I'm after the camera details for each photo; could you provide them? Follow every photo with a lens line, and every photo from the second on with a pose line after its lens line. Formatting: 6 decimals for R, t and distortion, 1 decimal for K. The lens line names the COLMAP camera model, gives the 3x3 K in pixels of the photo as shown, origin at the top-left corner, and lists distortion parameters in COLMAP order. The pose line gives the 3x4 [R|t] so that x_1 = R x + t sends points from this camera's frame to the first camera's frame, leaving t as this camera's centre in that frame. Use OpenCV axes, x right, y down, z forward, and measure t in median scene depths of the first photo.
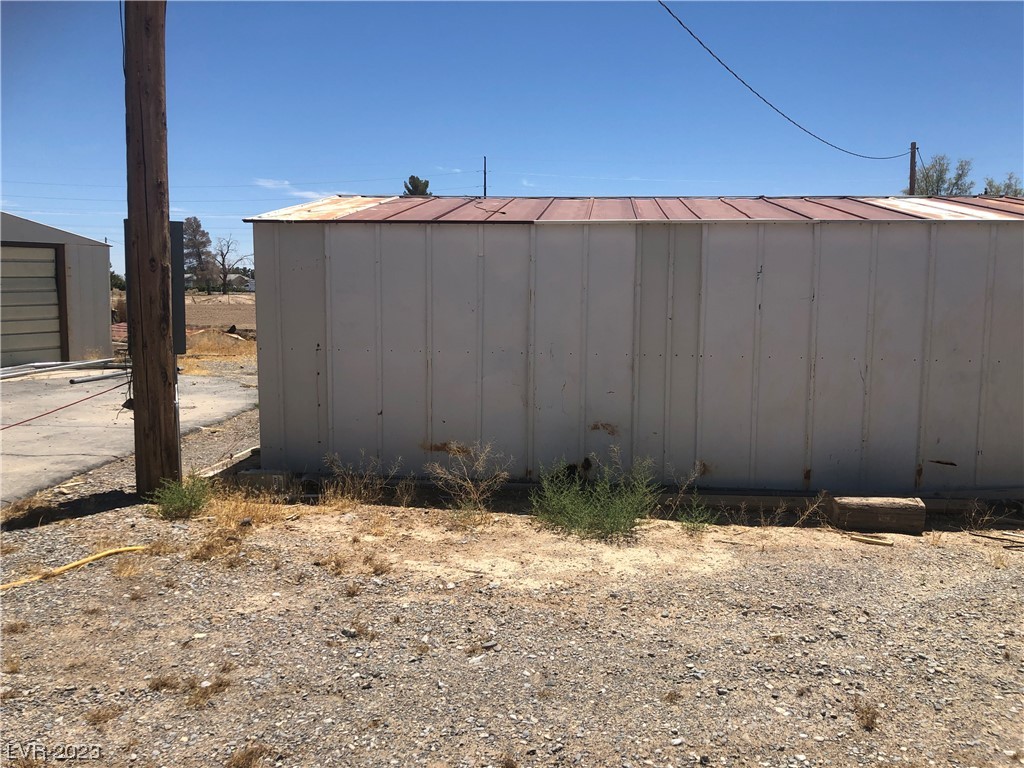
lens RADIAL K [[838.7, 0, 507.9], [0, 838.7, 383.5], [0, 0, 1]] dist [0.033421, -0.043310]
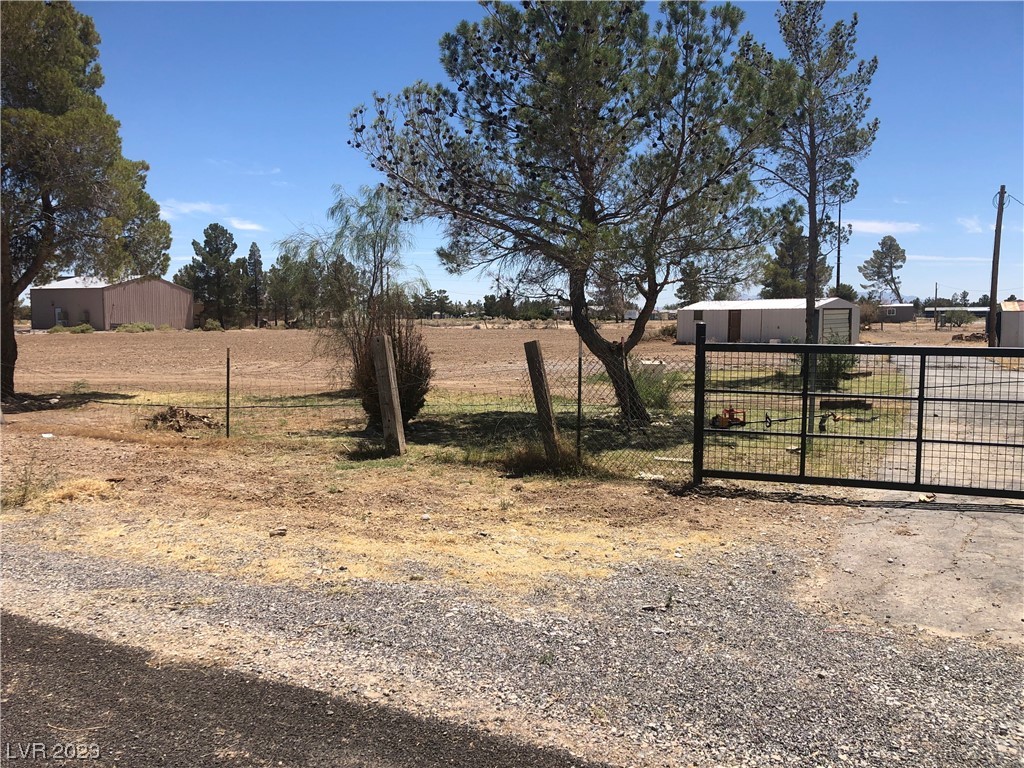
lens RADIAL K [[838.7, 0, 511.1], [0, 838.7, 384.9], [0, 0, 1]] dist [0.033421, -0.043310]
pose [[0.939489, 0.014660, -0.342265, -0.143489], [-0.024469, 0.999404, -0.024358, 0.052006], [0.341704, 0.031259, 0.939288, -0.539688]]
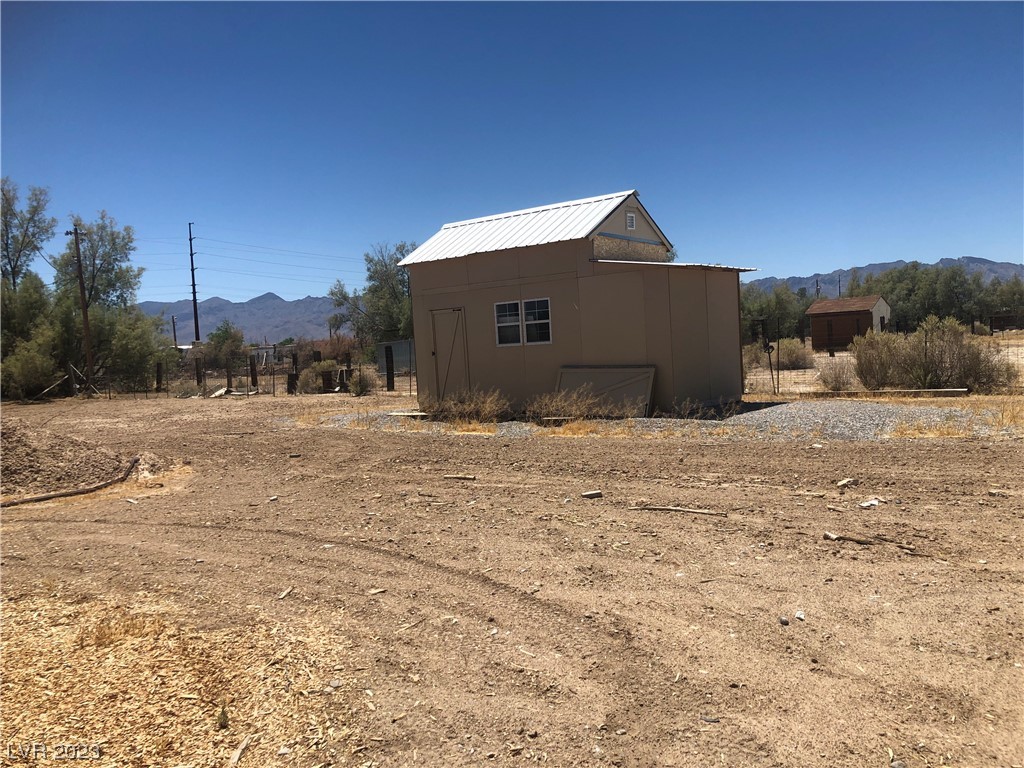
lens RADIAL K [[838.7, 0, 514.8], [0, 838.7, 384.3], [0, 0, 1]] dist [0.033421, -0.043310]
pose [[0.543365, -0.076282, 0.836023, 0.141885], [0.147474, 0.989050, -0.005605, -0.031723], [-0.826441, 0.126337, 0.548665, 0.281386]]
